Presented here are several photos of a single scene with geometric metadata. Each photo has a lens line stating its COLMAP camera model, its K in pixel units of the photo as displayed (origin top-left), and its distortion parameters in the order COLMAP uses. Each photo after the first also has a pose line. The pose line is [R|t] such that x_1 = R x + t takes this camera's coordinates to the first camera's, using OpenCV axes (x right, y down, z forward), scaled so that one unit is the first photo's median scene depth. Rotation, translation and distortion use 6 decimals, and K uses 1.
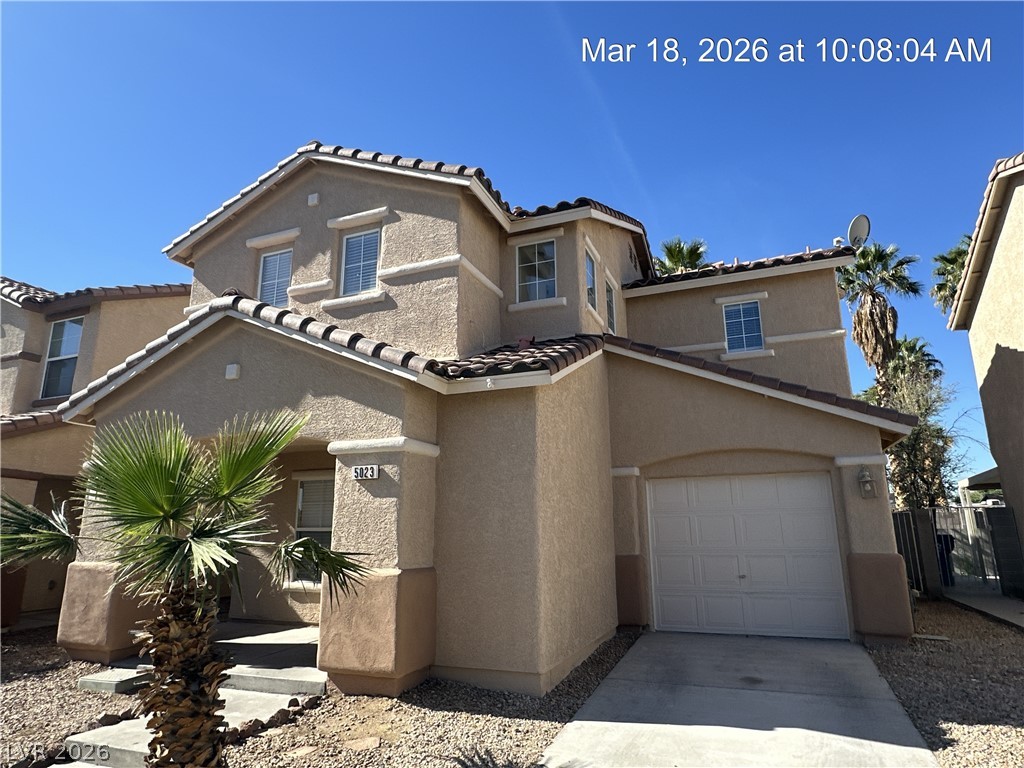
lens RADIAL K [[608.2, 0, 514.6], [0, 608.2, 380.9], [0, 0, 1]] dist [-0.020494, 0.002057]
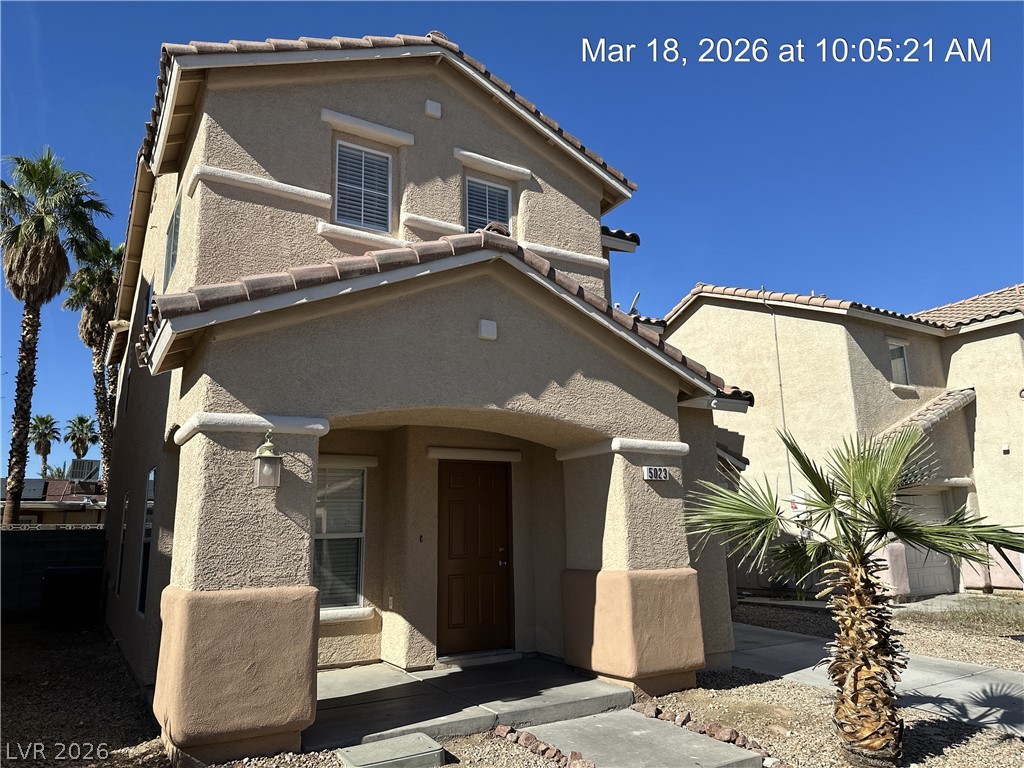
lens RADIAL K [[707.4, 0, 509.8], [0, 707.4, 389.5], [0, 0, 1]] dist [0.049736, -0.003454]
pose [[0.612488, 0.165101, 0.773046, -1.136469], [-0.177371, 0.981713, -0.069134, 0.119367], [-0.770323, -0.094772, 0.630572, 0.397491]]
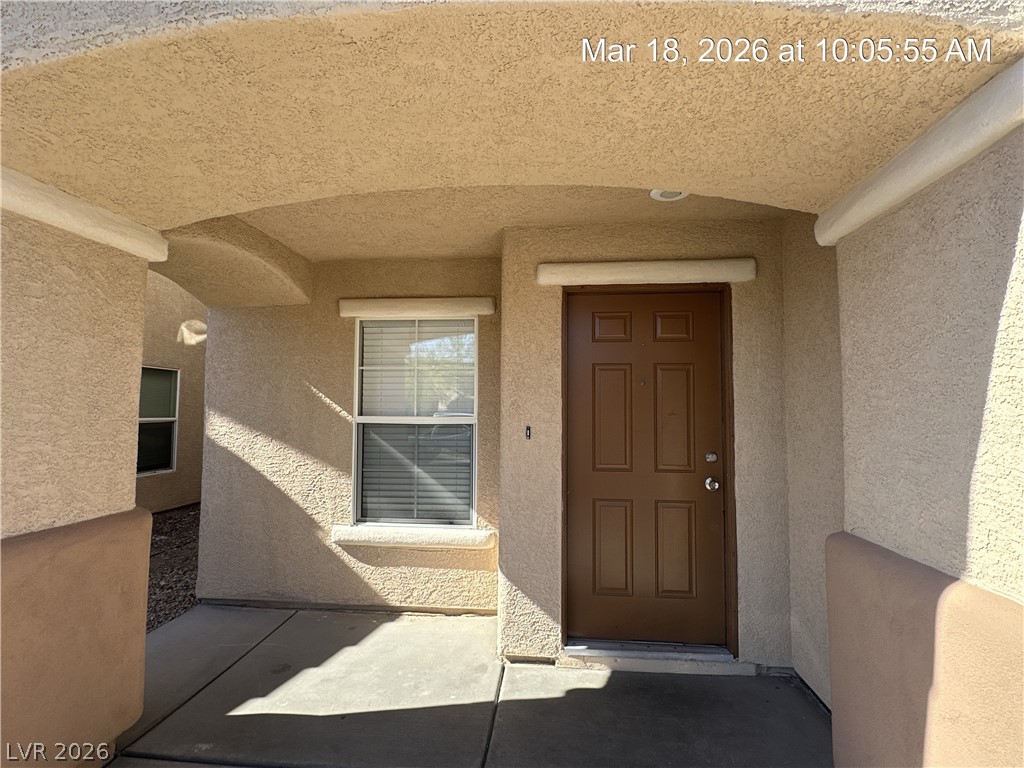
lens RADIAL K [[506.4, 0, 512.8], [0, 506.4, 386.1], [0, 0, 1]] dist [0.003015, -0.000900]
pose [[0.962487, 0.038036, 0.268650, -0.462185], [-0.087753, 0.980549, 0.175564, 0.182091], [-0.256747, -0.192553, 0.947103, 0.779766]]
